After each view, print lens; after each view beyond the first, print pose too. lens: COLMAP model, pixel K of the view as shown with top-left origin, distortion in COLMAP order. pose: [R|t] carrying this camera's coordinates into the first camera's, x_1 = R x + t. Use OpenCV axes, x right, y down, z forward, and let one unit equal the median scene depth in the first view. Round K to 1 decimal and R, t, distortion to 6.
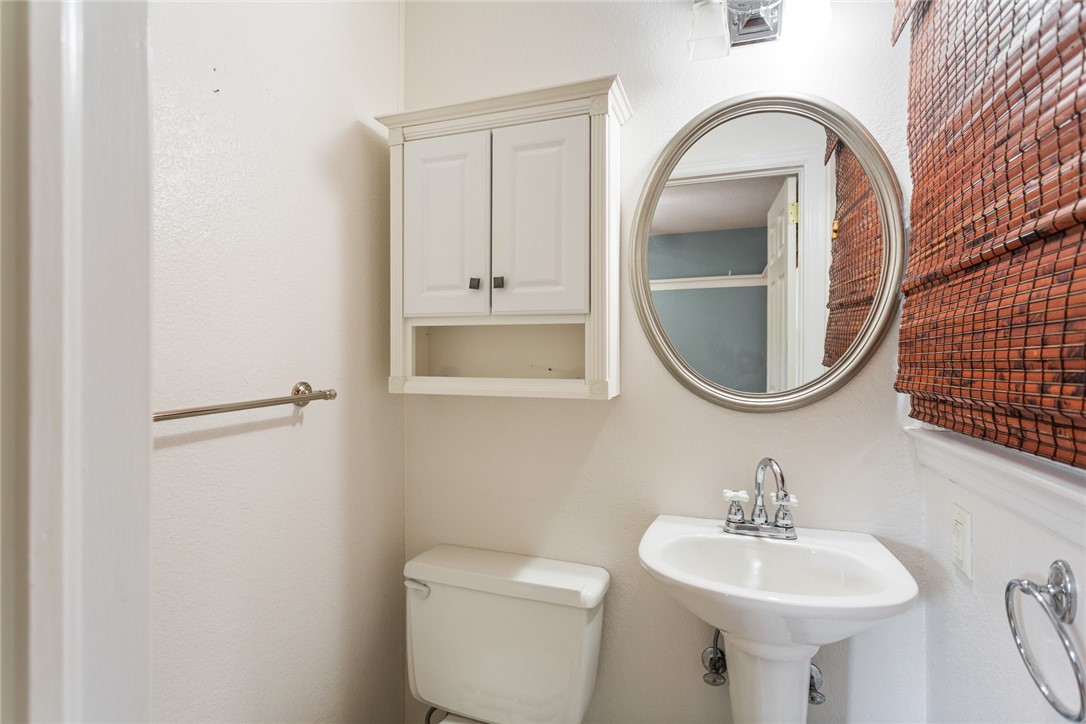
lens RADIAL K [[527.2, 0, 544.4], [0, 527.2, 357.2], [0, 0, 1]] dist [0.004282, 0.001947]
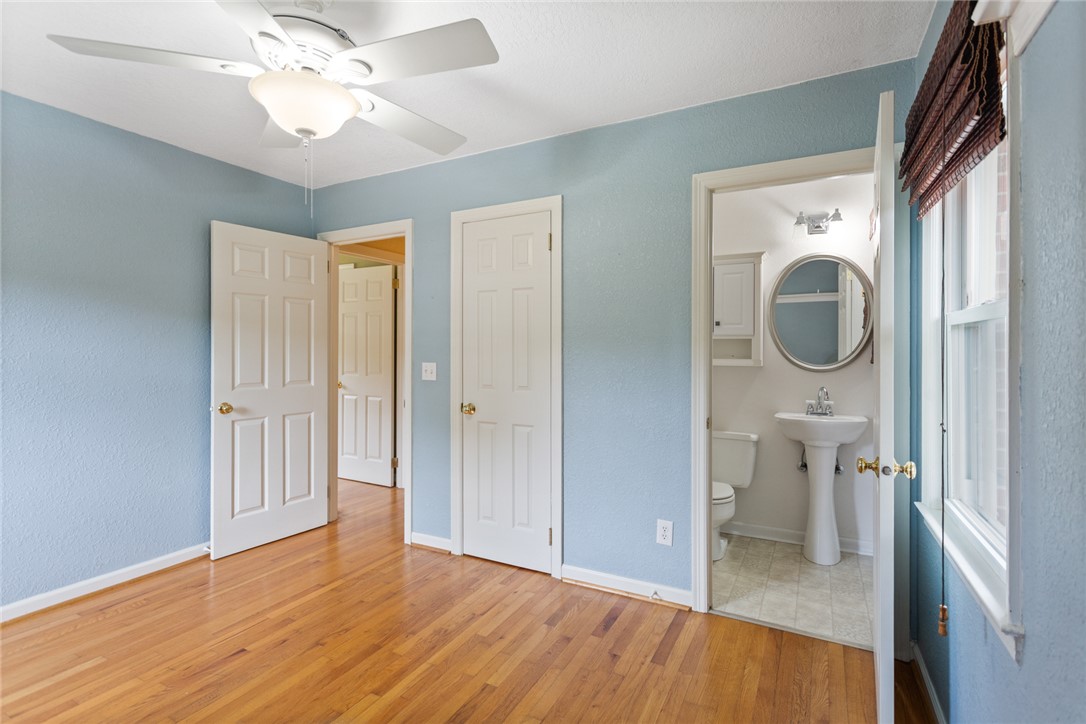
lens RADIAL K [[527.2, 0, 545.7], [0, 527.2, 354.6], [0, 0, 1]] dist [0.004282, 0.001947]
pose [[0.988570, 0.001206, -0.150755, -0.572901], [-0.001634, 0.999995, -0.002714, 0.028528], [0.150751, 0.002929, 0.988567, -1.883648]]
